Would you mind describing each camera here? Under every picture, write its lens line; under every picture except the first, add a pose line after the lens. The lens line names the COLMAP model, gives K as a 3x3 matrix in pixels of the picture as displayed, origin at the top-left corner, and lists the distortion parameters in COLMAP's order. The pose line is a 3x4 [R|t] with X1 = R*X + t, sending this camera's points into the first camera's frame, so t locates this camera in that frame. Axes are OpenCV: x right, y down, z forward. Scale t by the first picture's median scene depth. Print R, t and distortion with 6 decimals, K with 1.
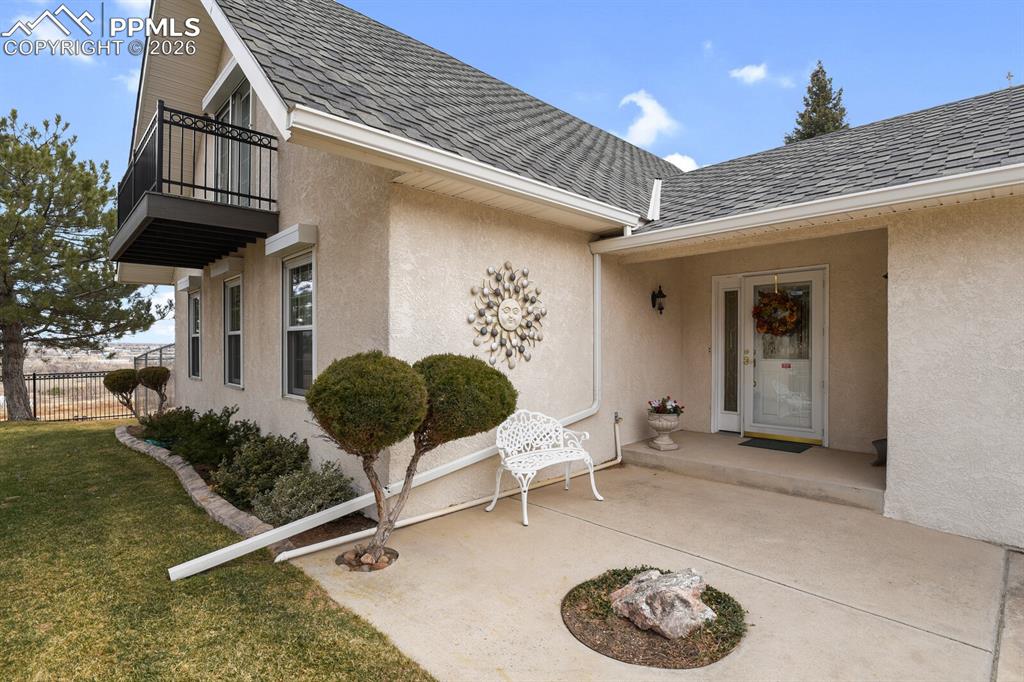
lens RADIAL K [[502.2, 0, 518.9], [0, 502.2, 345.7], [0, 0, 1]] dist [-0.001918, -0.000212]
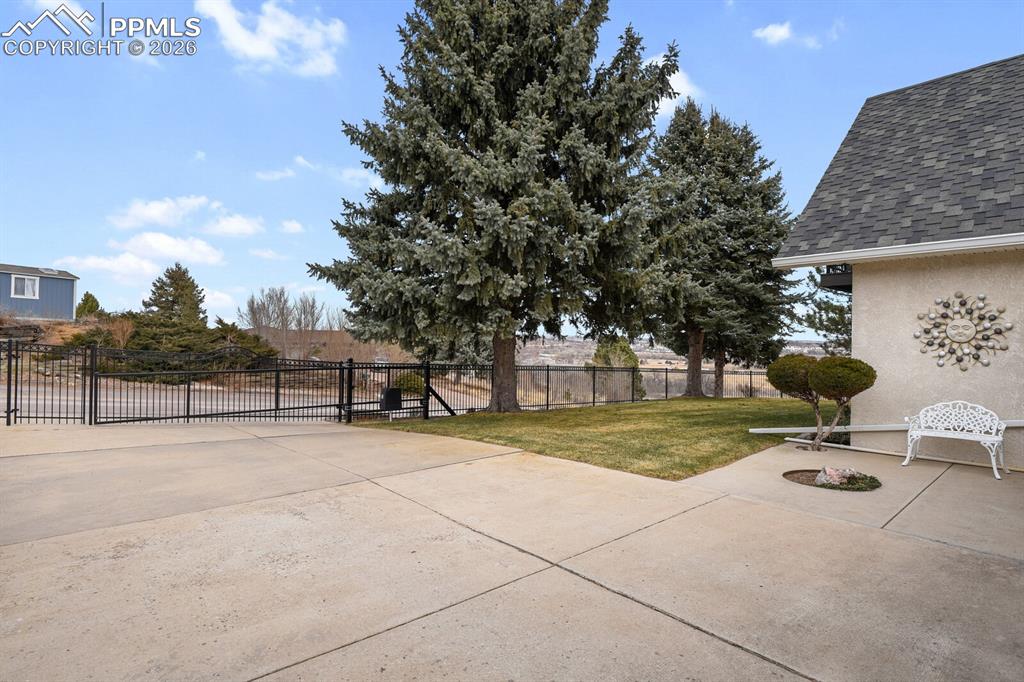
lens RADIAL K [[502.2, 0, 518.9], [0, 502.2, 345.7], [0, 0, 1]] dist [-0.001918, -0.000212]
pose [[-0.044171, 0.001275, -0.999023, 1.364393], [-0.012522, 0.999920, 0.001830, -0.008713], [0.998946, 0.012591, -0.044151, -0.129337]]
